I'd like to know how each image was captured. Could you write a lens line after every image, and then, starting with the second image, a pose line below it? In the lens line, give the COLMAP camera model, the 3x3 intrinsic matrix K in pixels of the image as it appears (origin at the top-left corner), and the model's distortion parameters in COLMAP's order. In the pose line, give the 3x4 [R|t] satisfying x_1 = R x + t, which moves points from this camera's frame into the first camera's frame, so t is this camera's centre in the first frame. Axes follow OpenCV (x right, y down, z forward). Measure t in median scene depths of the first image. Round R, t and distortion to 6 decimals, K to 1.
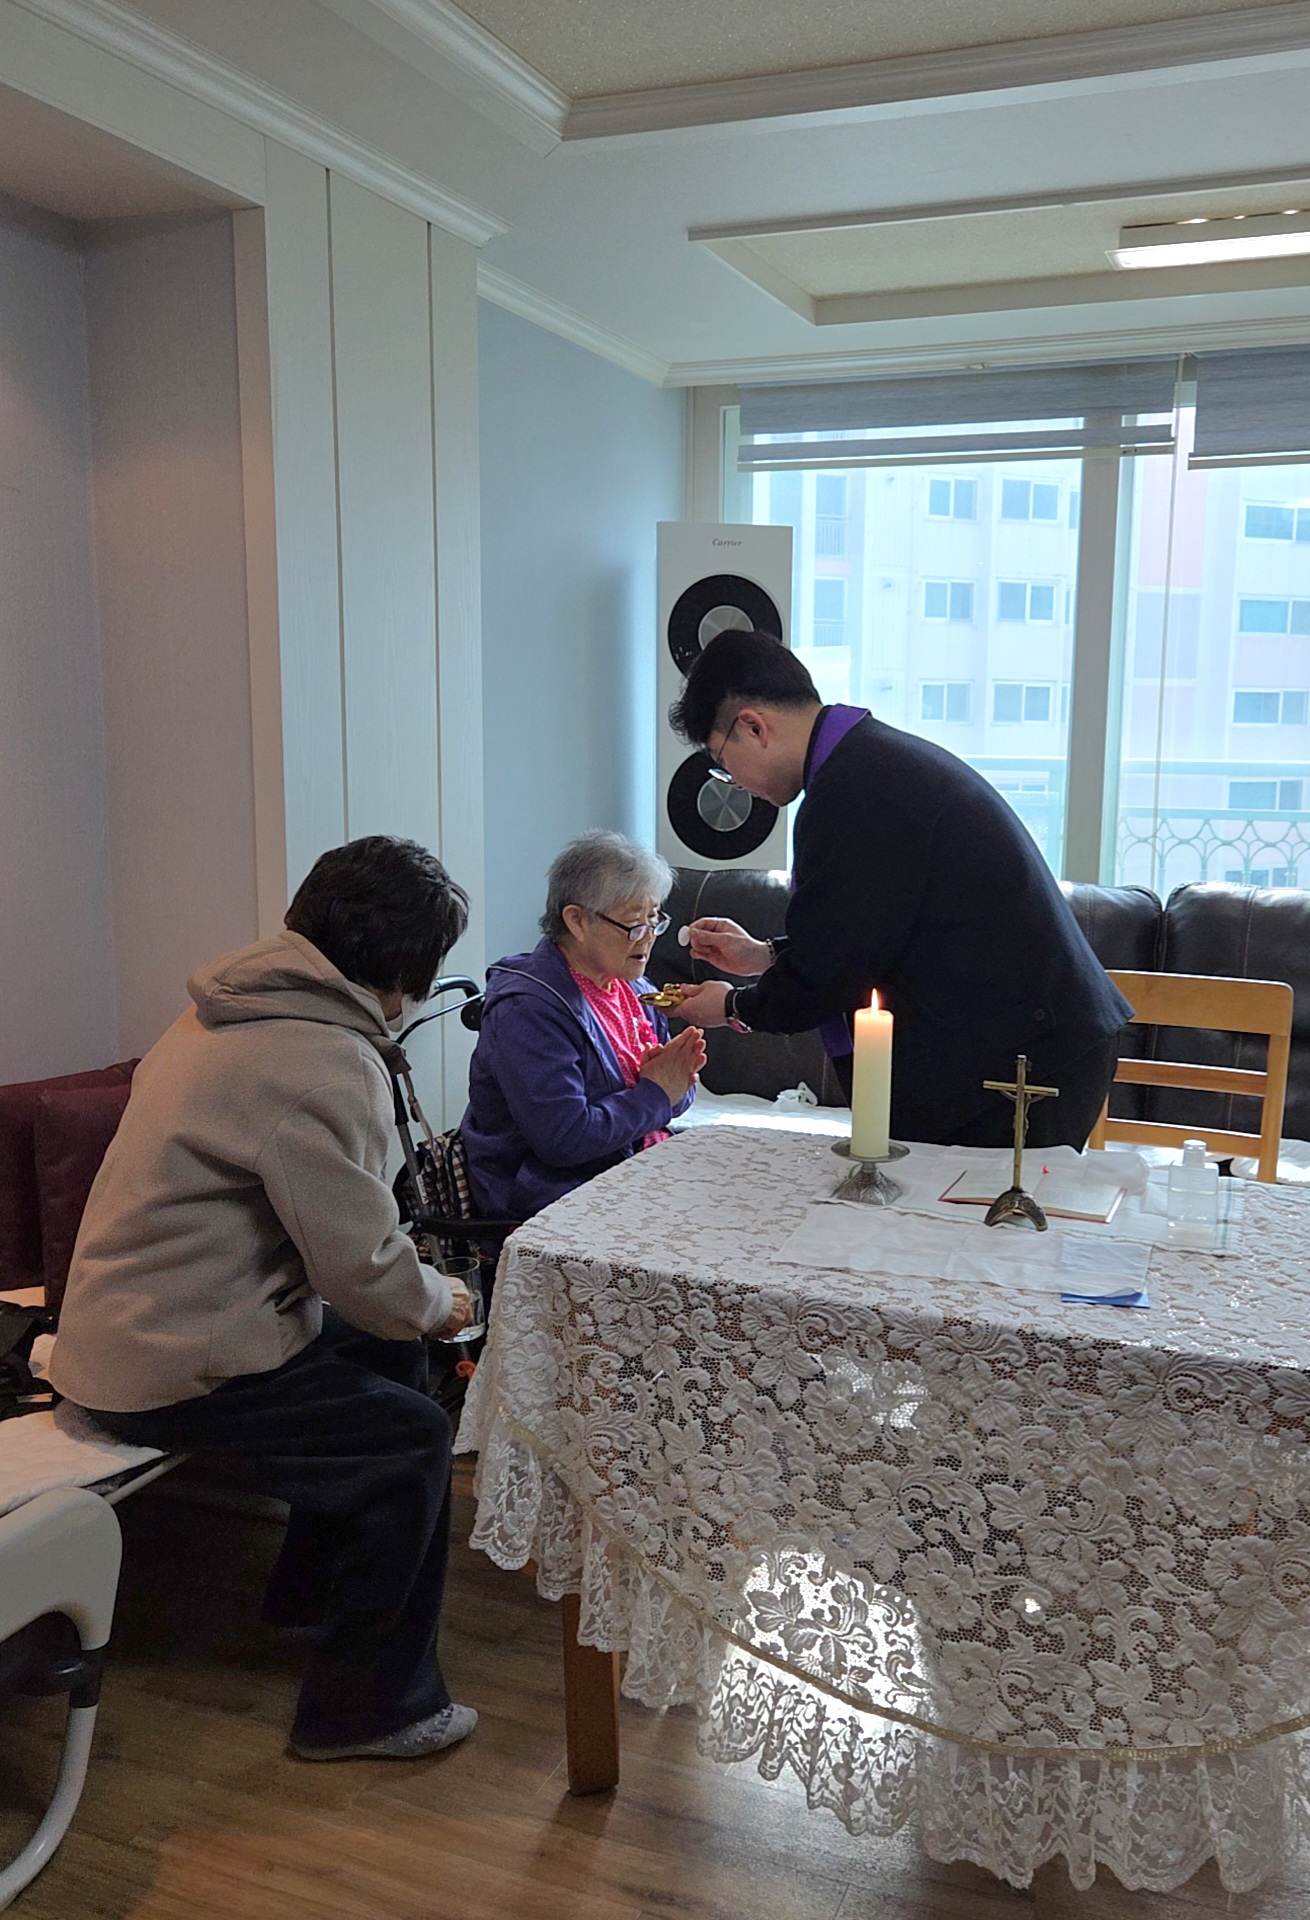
lens RADIAL K [[1664.2, 0, 744.5], [0, 1664.2, 959.6], [0, 0, 1]] dist [0.044701, -0.009740]
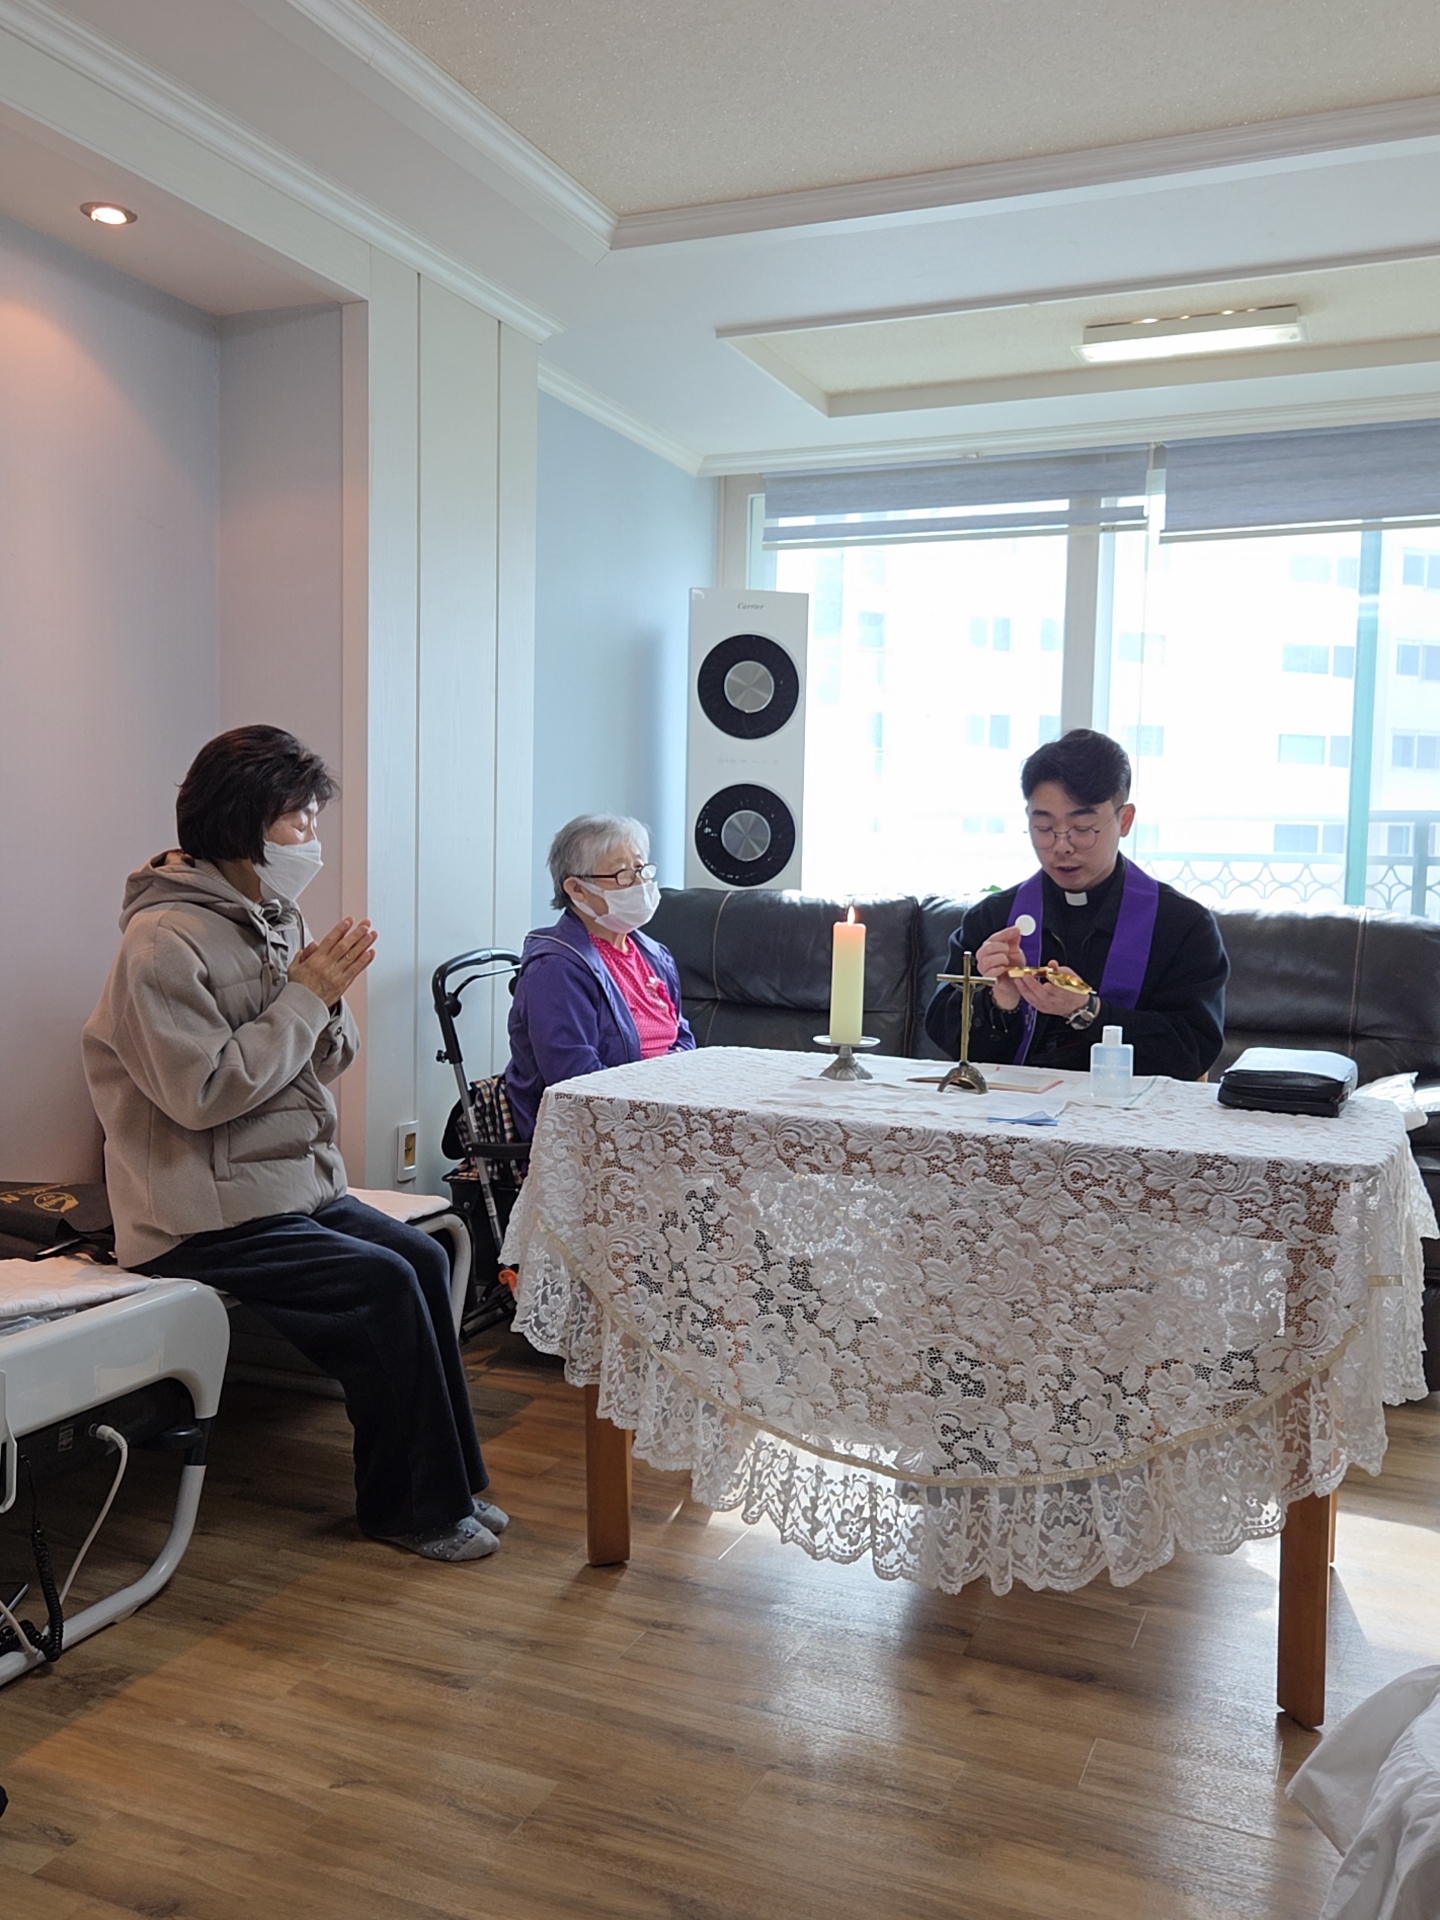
lens RADIAL K [[1671.4, 0, 727.3], [0, 1671.4, 960.2], [0, 0, 1]] dist [0.054998, -0.016780]
pose [[0.999296, 0.010777, -0.035943, 0.035485], [-0.013669, 0.996602, -0.081225, 0.170633], [0.034946, 0.081659, 0.996047, -0.239190]]
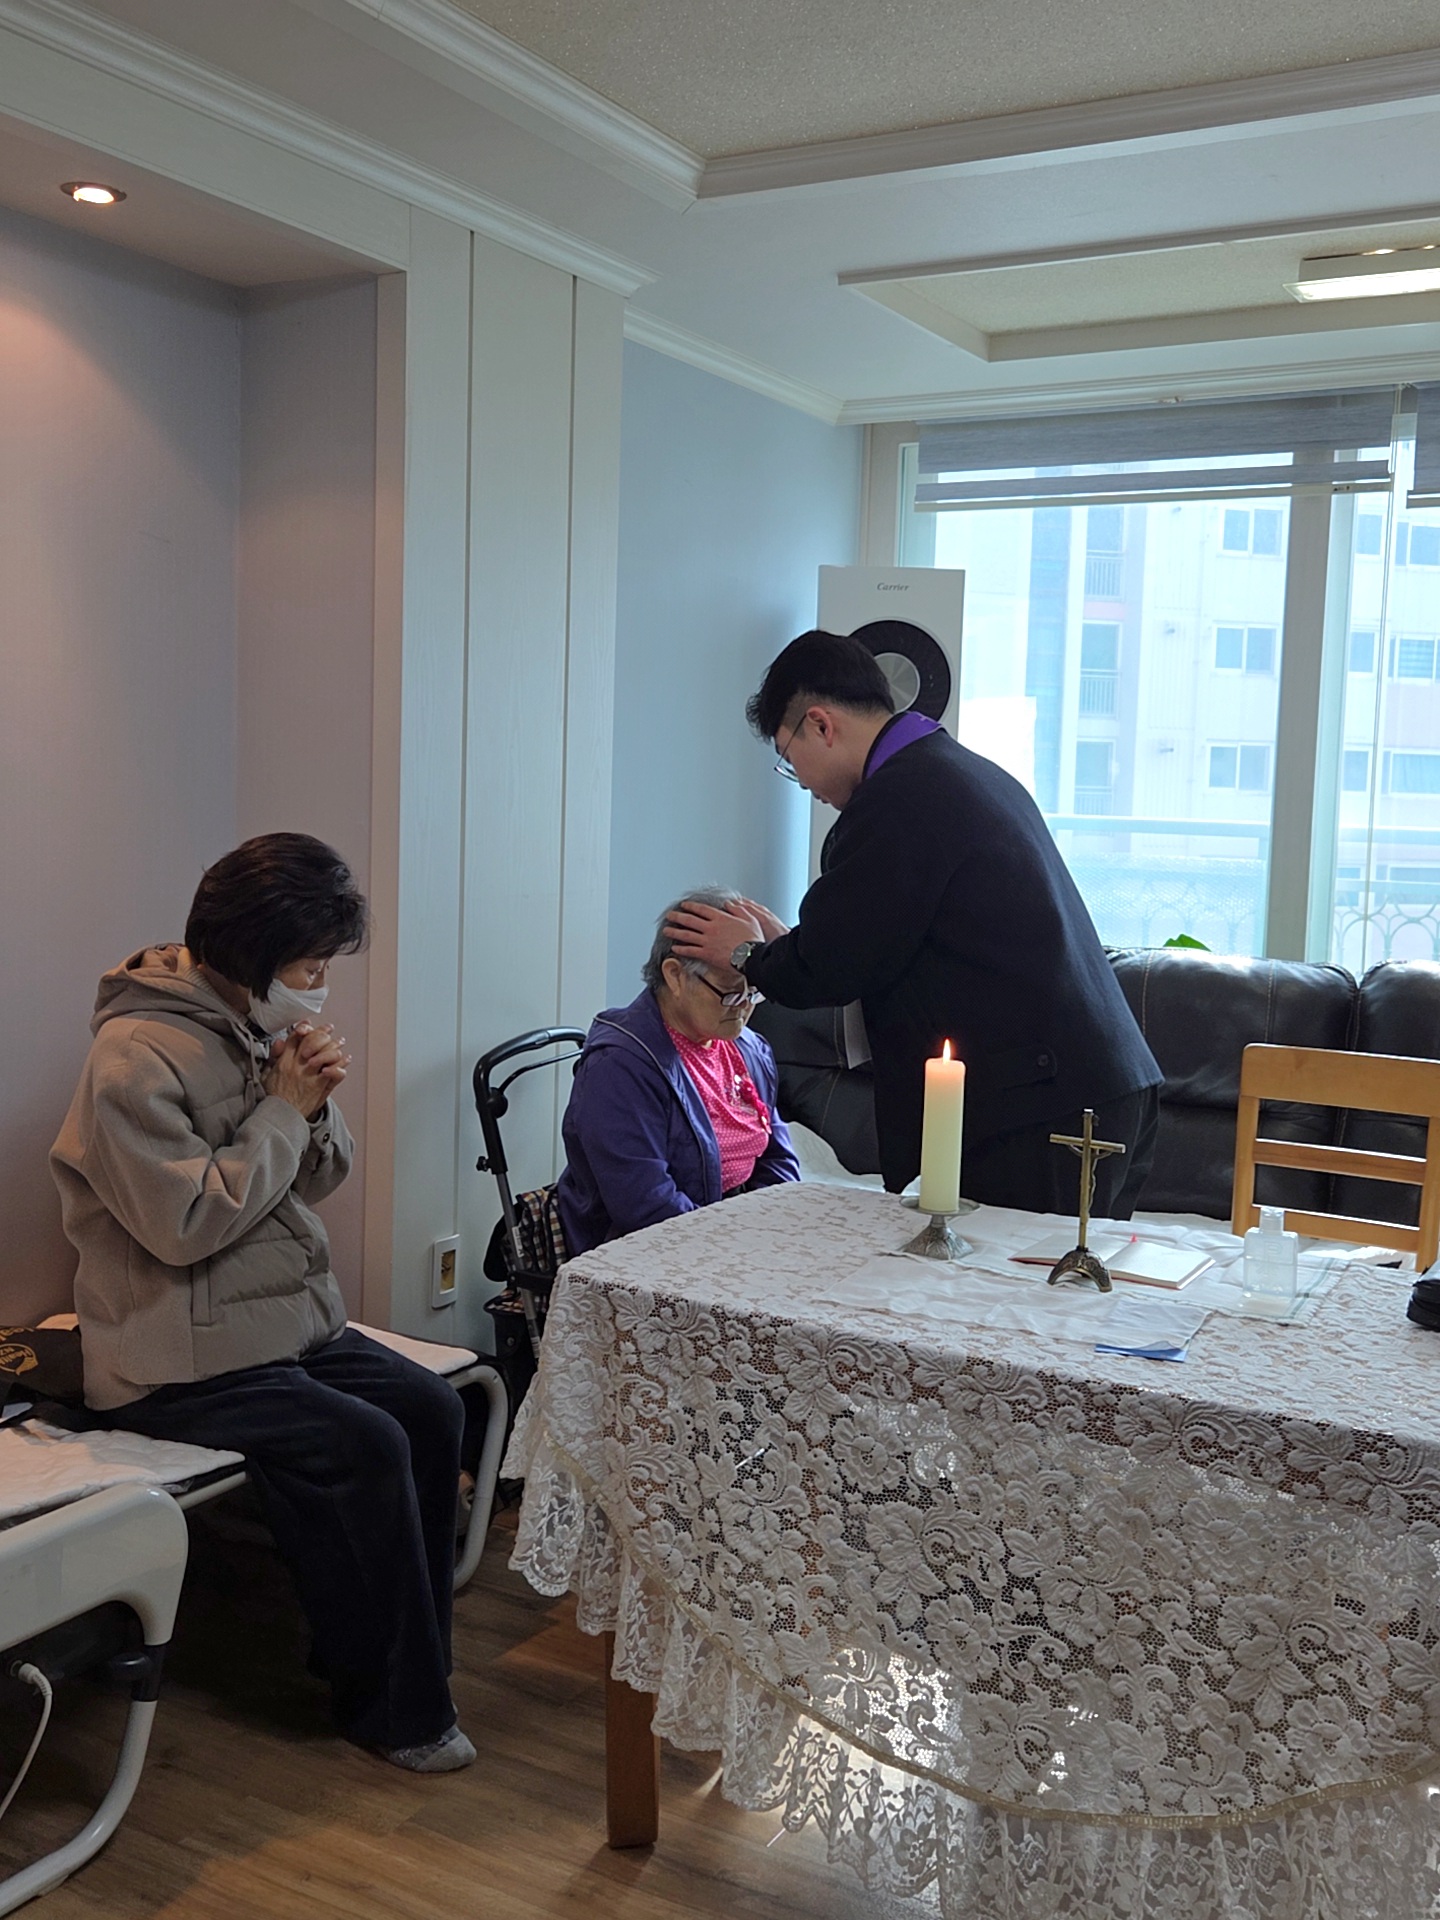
lens RADIAL K [[1947.6, 0, 714.7], [0, 1947.6, 924.3], [0, 0, 1]] dist [0.041842, 0.000000]
pose [[0.988567, 0.028127, -0.148137, 0.119588], [-0.038512, 0.996962, -0.067709, 0.036310], [0.145783, 0.072640, 0.986646, -0.172043]]
